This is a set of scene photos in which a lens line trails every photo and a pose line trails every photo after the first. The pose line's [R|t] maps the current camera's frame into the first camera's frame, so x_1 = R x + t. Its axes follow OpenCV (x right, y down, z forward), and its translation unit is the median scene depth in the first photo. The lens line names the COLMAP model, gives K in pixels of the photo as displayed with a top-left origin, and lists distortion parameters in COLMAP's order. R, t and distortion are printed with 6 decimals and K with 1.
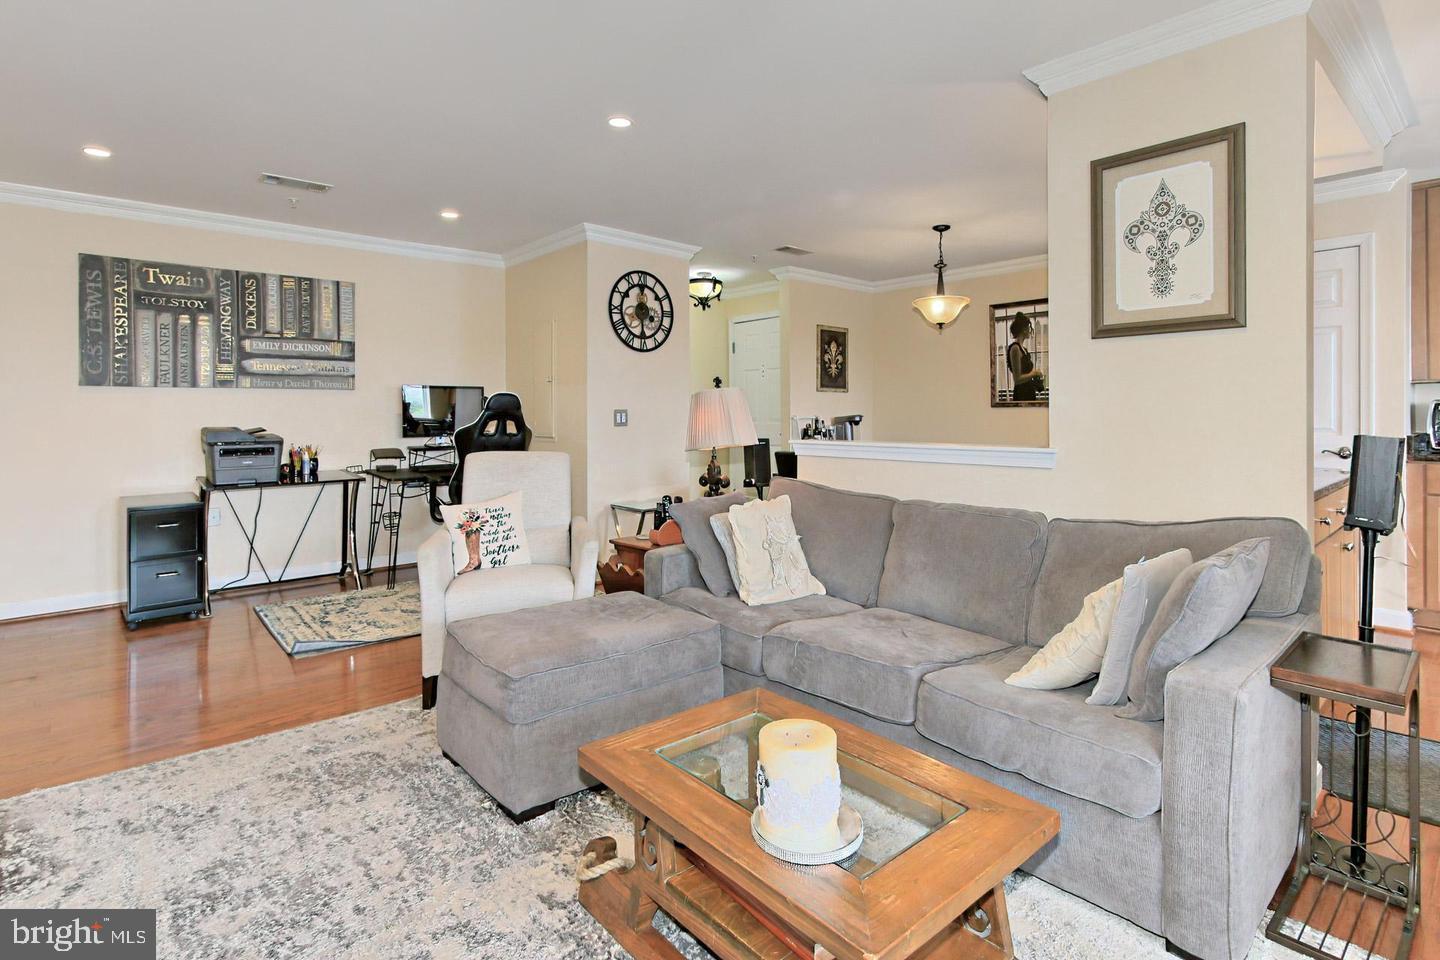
lens RADIAL K [[694.1, 0, 689.4], [0, 694.1, 408.1], [0, 0, 1]] dist [0.001433, 0.006758]
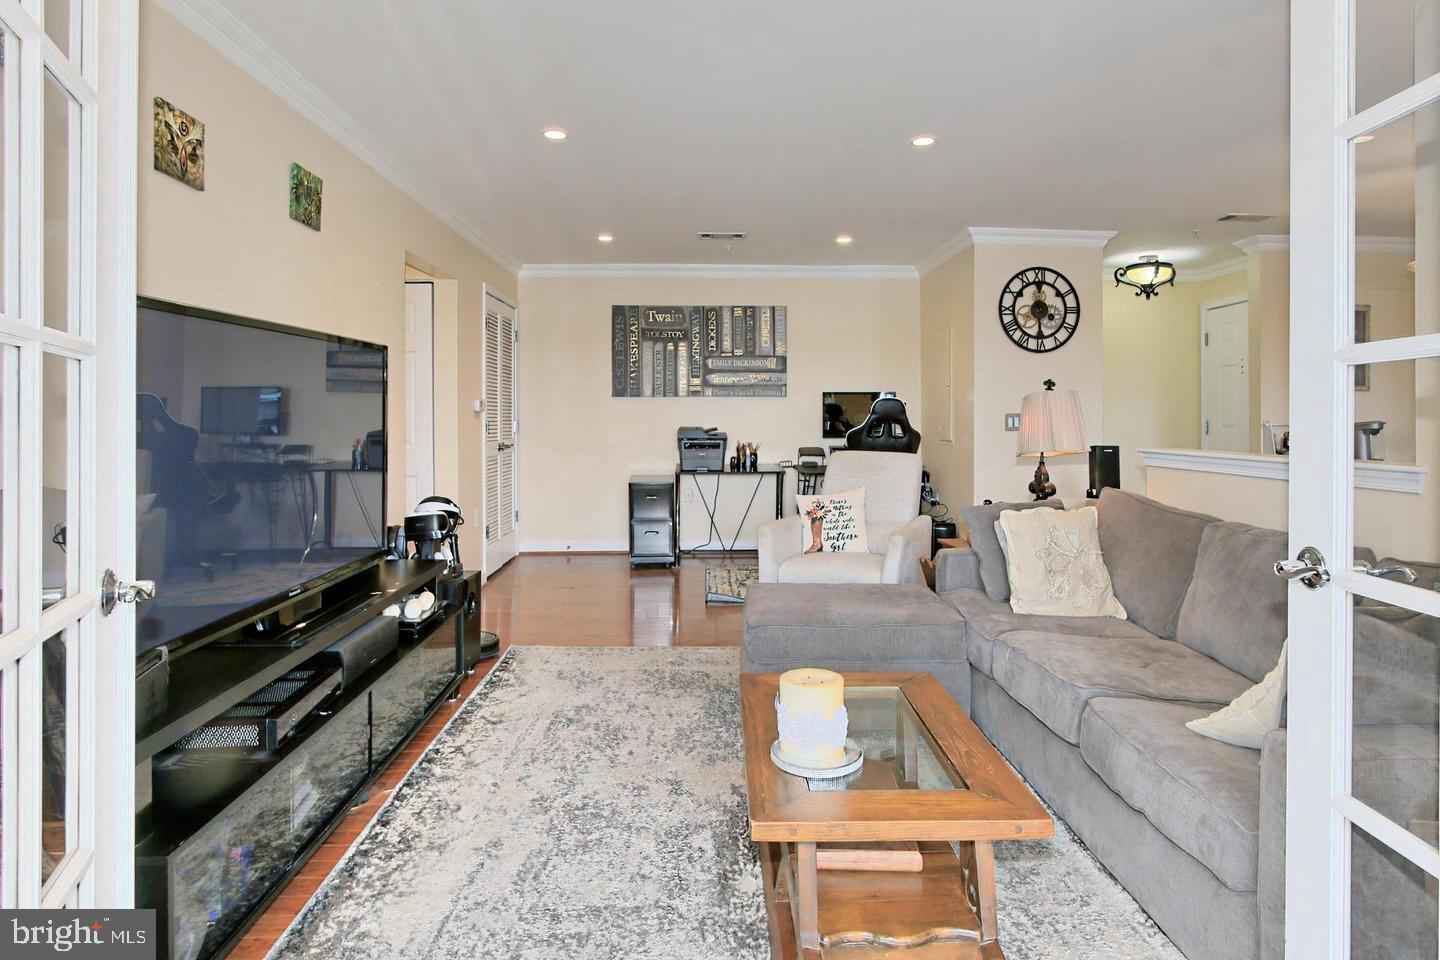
lens RADIAL K [[711.5, 0, 741.3], [0, 711.5, 416.2], [0, 0, 1]] dist [-0.002718, 0.000061]
pose [[0.801778, 0.003315, -0.597612, 0.193384], [0.000039, 0.999984, 0.005600, -0.000001], [0.597622, -0.004513, 0.801766, -0.019723]]
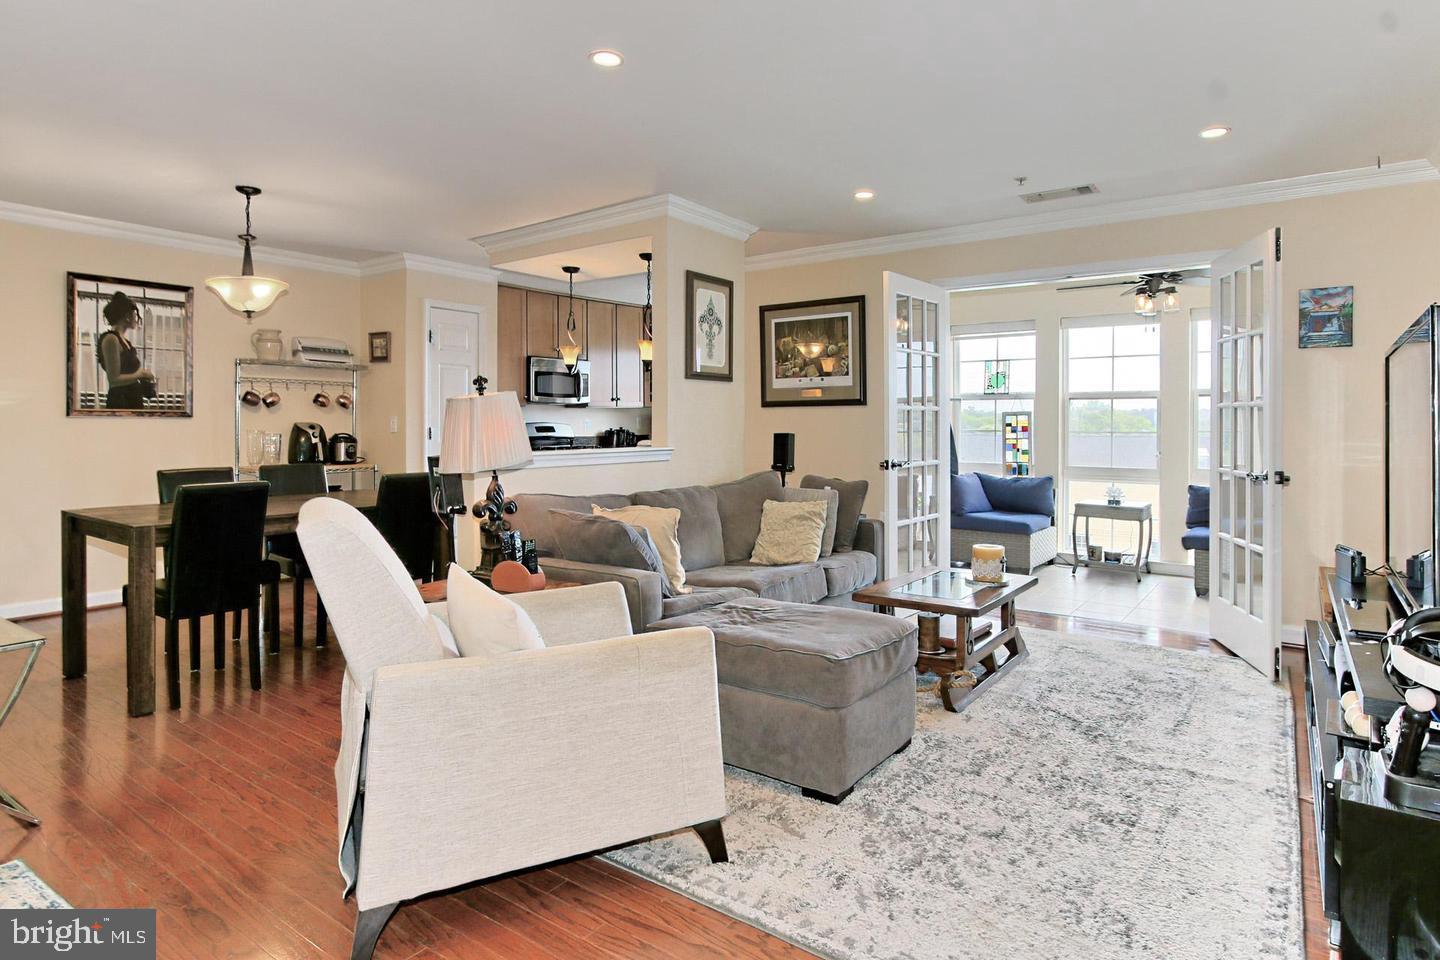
lens RADIAL K [[820.7, 0, 707.9], [0, 820.7, 437.4], [0, 0, 1]] dist [-0.002240, 0.000975]
pose [[-0.214323, -0.012598, 0.976682, -0.631670], [-0.006678, 0.999912, 0.011432, 0.007669], [-0.976740, -0.004072, -0.214388, 0.653152]]
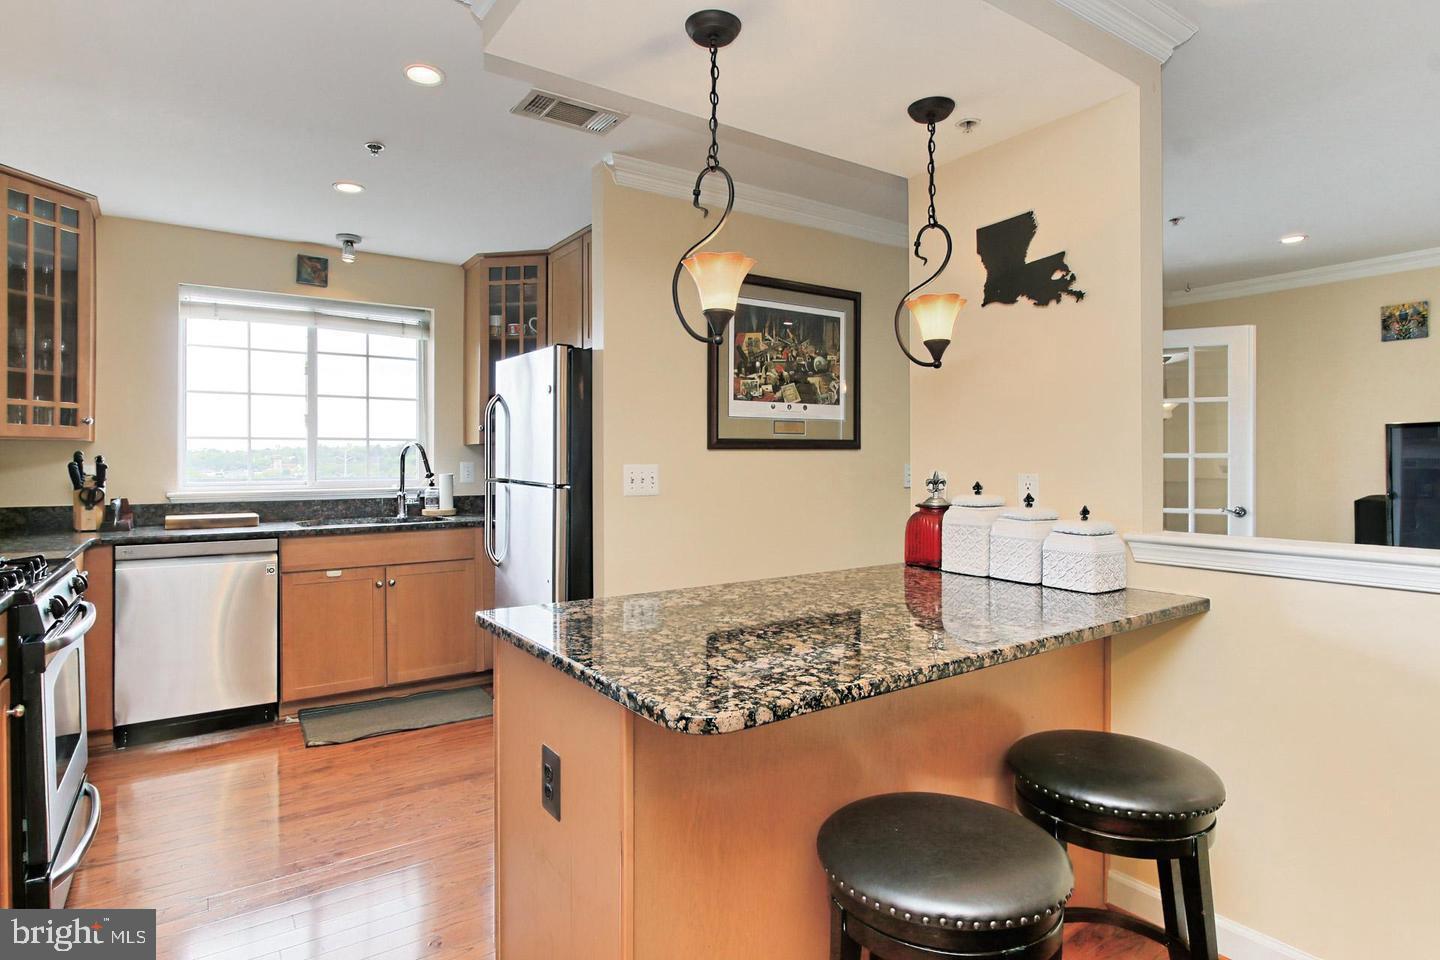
lens RADIAL K [[761.3, 0, 706.9], [0, 761.3, 472.9], [0, 0, 1]] dist [-0.006403, 0.000197]
pose [[-0.995118, 0.006033, 0.098504, 0.425258], [0.006661, 0.999959, 0.006052, -0.006766], [-0.098463, 0.006679, -0.995118, 0.927403]]
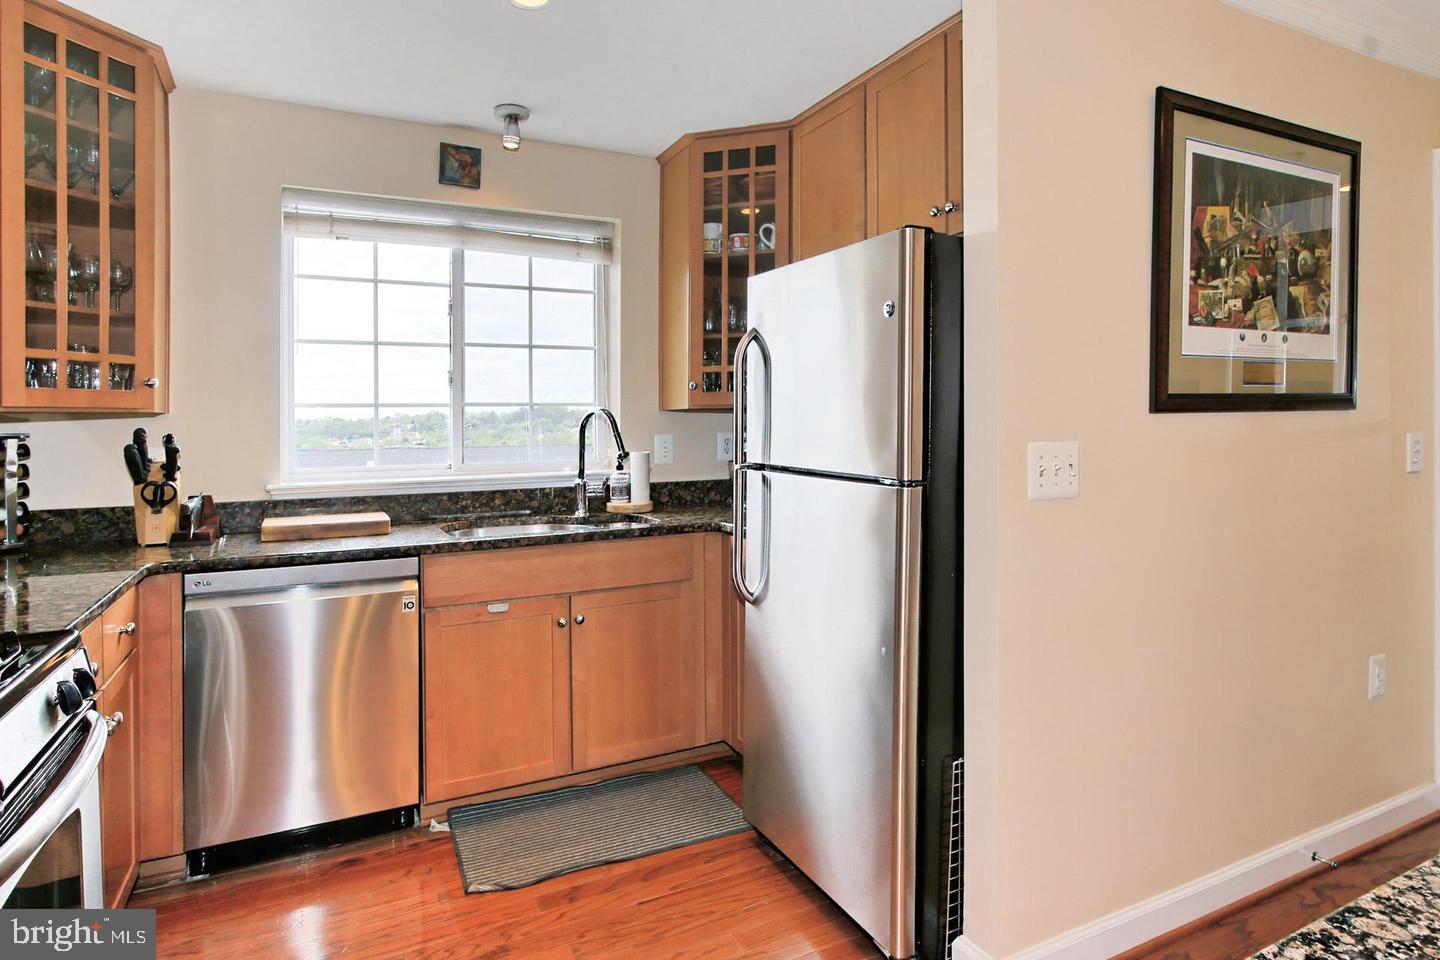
lens RADIAL K [[808.6, 0, 731.2], [0, 808.6, 428.1], [0, 0, 1]] dist [-0.003820, 0.000002]
pose [[-0.975565, 0.017379, 0.219021, 0.586540], [0.016188, 0.999843, -0.007229, -0.015667], [-0.219112, -0.003507, -0.975693, 0.717678]]
